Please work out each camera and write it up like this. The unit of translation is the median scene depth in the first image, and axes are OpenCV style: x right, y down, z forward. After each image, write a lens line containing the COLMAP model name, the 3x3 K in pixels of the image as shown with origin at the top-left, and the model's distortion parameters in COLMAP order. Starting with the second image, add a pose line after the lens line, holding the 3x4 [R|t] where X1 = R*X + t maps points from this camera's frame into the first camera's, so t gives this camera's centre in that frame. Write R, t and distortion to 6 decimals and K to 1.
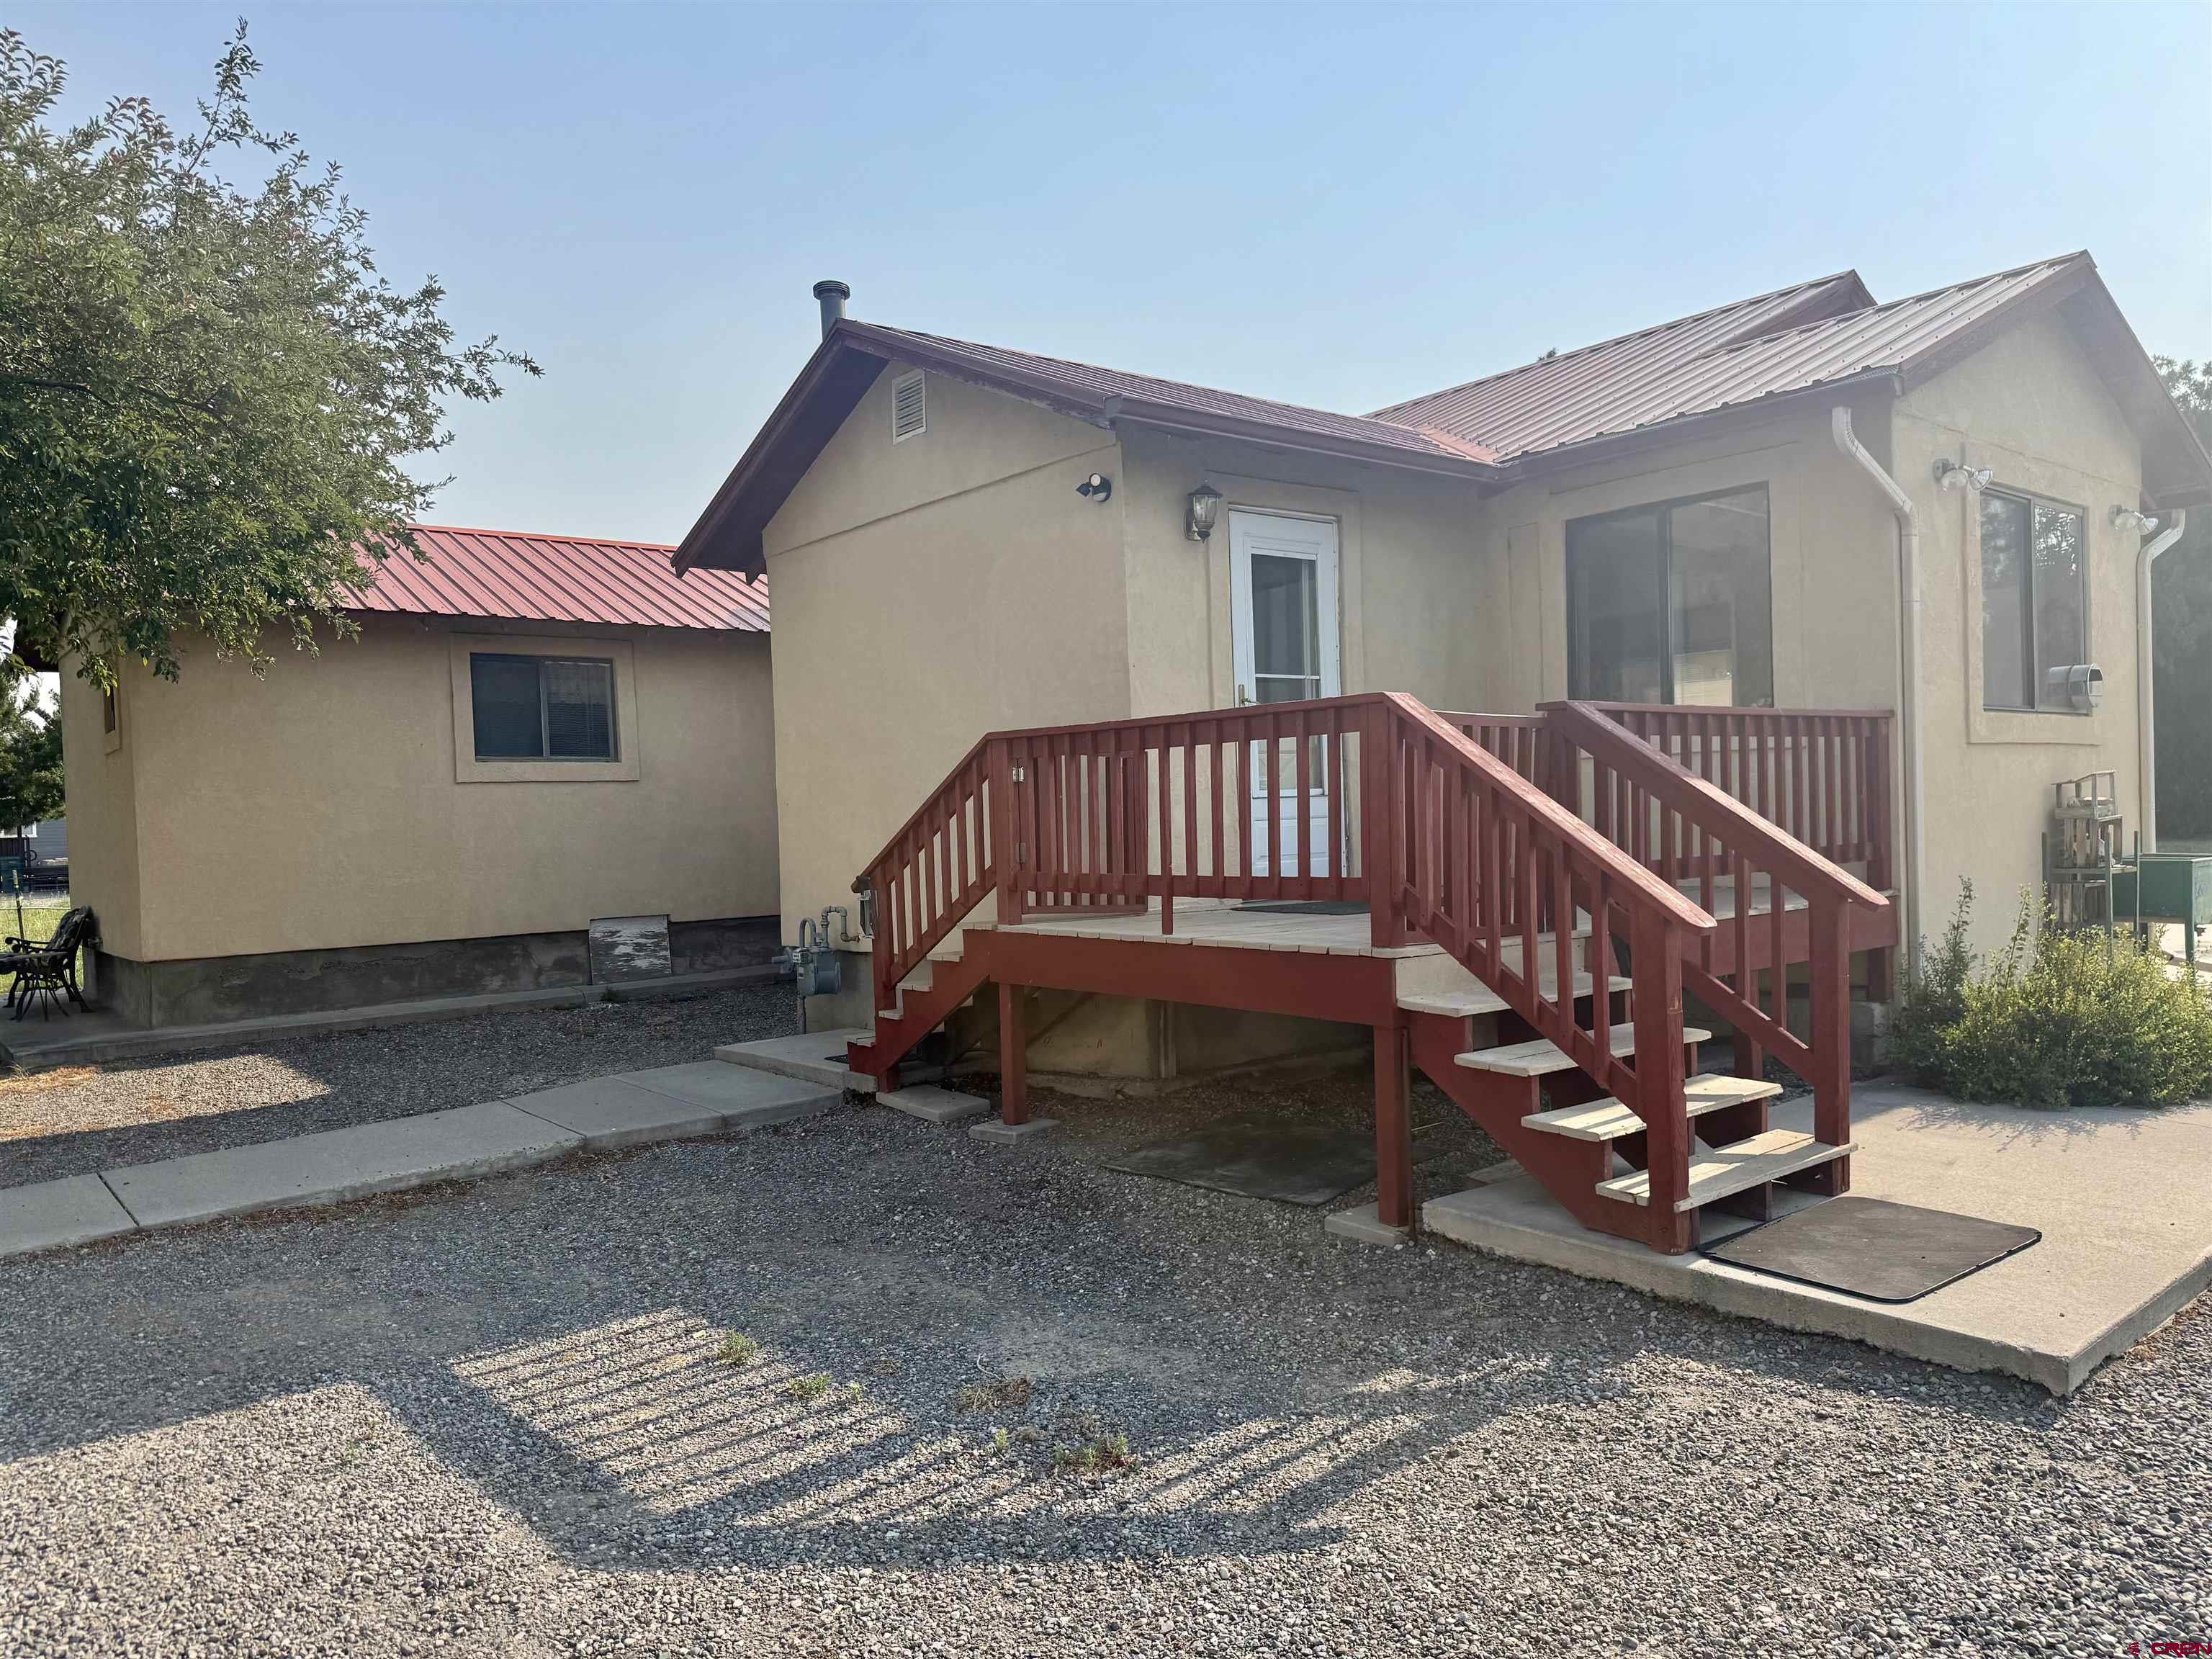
lens RADIAL K [[1563.3, 0, 1106.0], [0, 1563.3, 829.5], [0, 0, 1]] dist [0.099961, -0.130818]
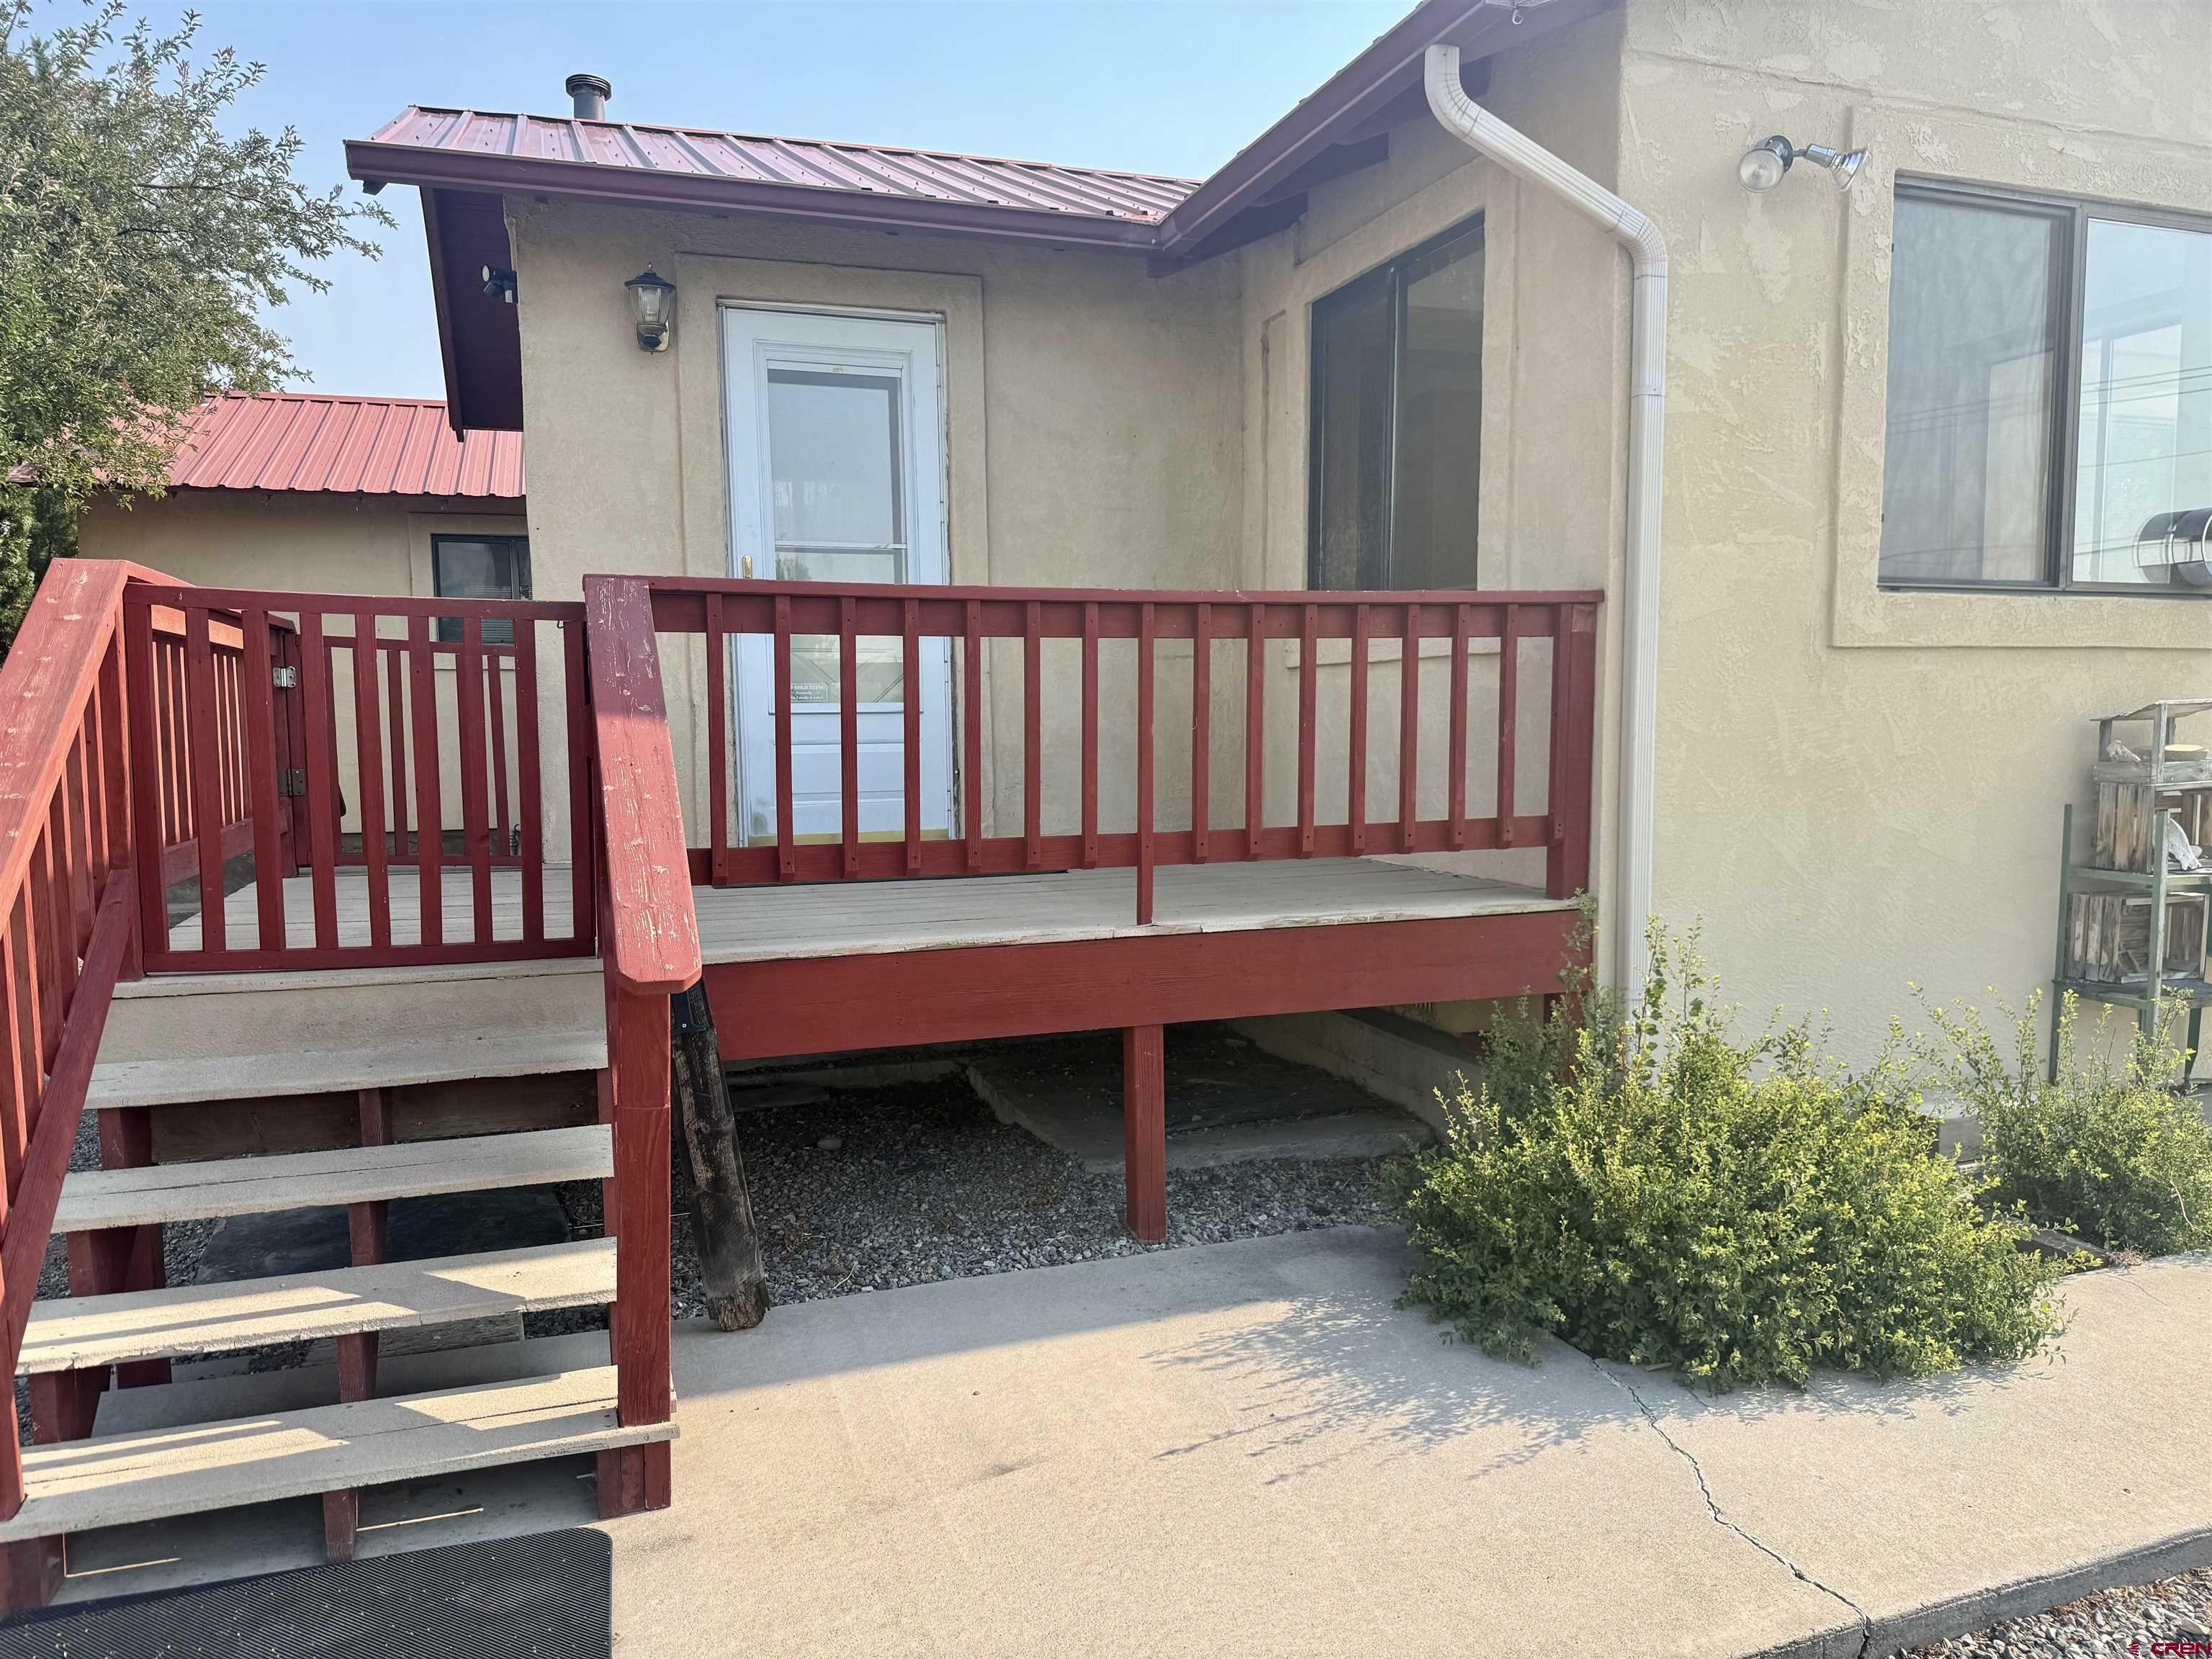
lens RADIAL K [[1563.3, 0, 1106.0], [0, 1563.3, 829.5], [0, 0, 1]] dist [0.099961, -0.130818]
pose [[0.934961, 0.050224, -0.351178, 0.481511], [-0.024464, 0.996699, 0.077413, -0.025763], [0.353907, -0.063787, 0.933103, 0.356421]]
